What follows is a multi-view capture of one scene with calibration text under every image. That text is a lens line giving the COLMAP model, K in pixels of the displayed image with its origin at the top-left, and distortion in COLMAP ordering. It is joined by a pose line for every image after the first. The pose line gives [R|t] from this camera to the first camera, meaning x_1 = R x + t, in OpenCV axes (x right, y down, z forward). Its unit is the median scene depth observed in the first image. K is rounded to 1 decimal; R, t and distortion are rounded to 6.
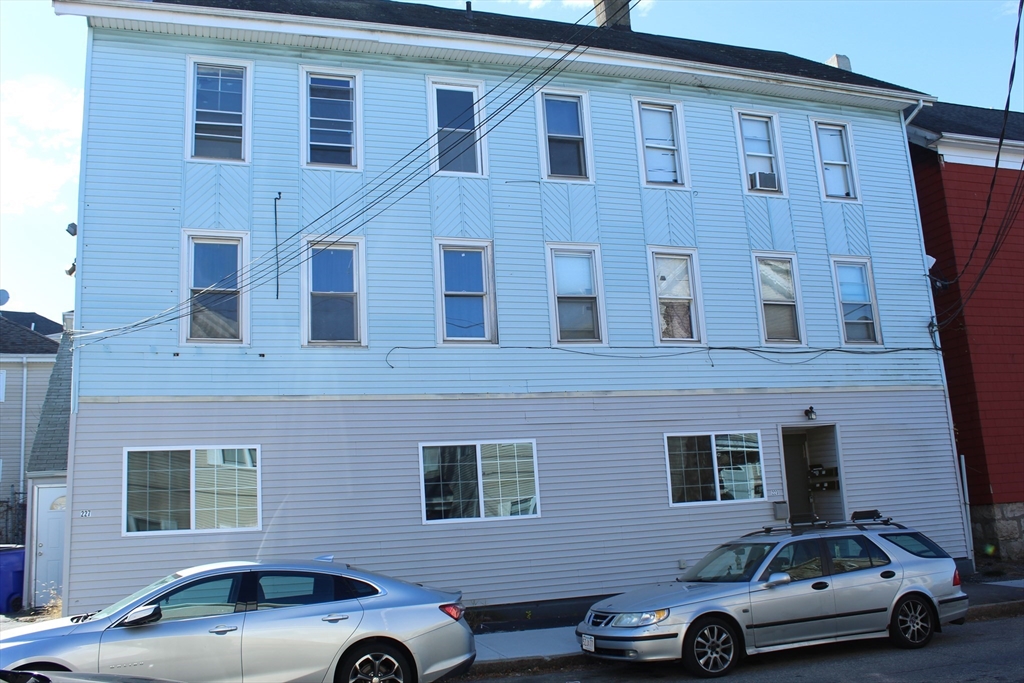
lens RADIAL K [[950.0, 0, 514.1], [0, 950.0, 320.5], [0, 0, 1]] dist [-0.146847, 0.141627]
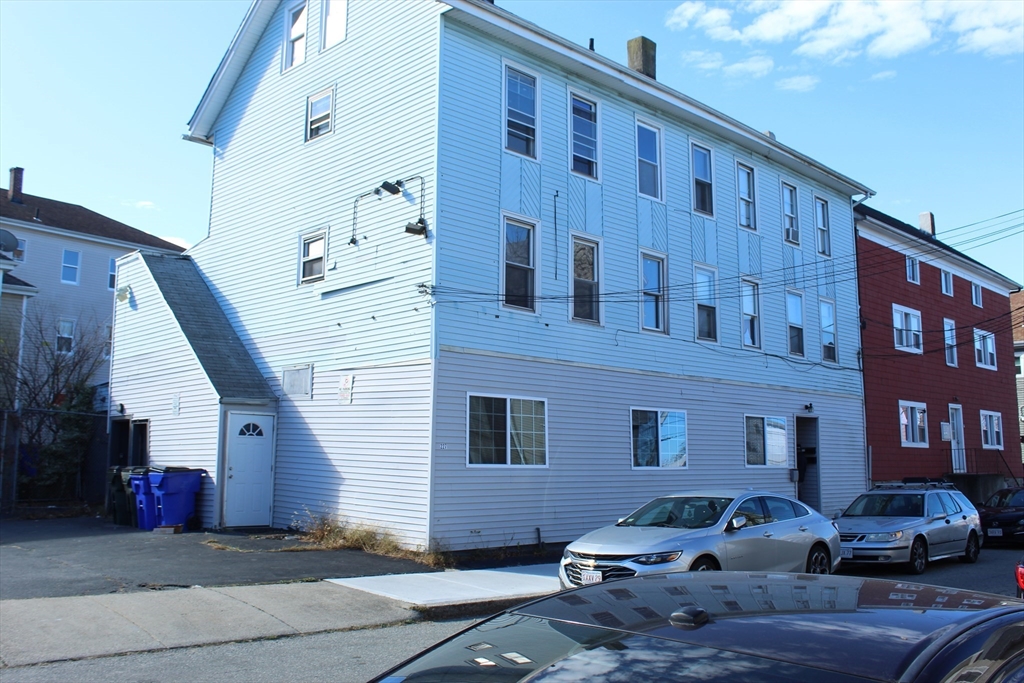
lens RADIAL K [[950.0, 0, 514.1], [0, 950.0, 320.5], [0, 0, 1]] dist [-0.146847, 0.141627]
pose [[0.897157, 0.130121, 0.422111, -0.761264], [-0.148084, 0.988925, 0.009891, 0.023358], [-0.416149, -0.071382, 0.906490, -0.087787]]
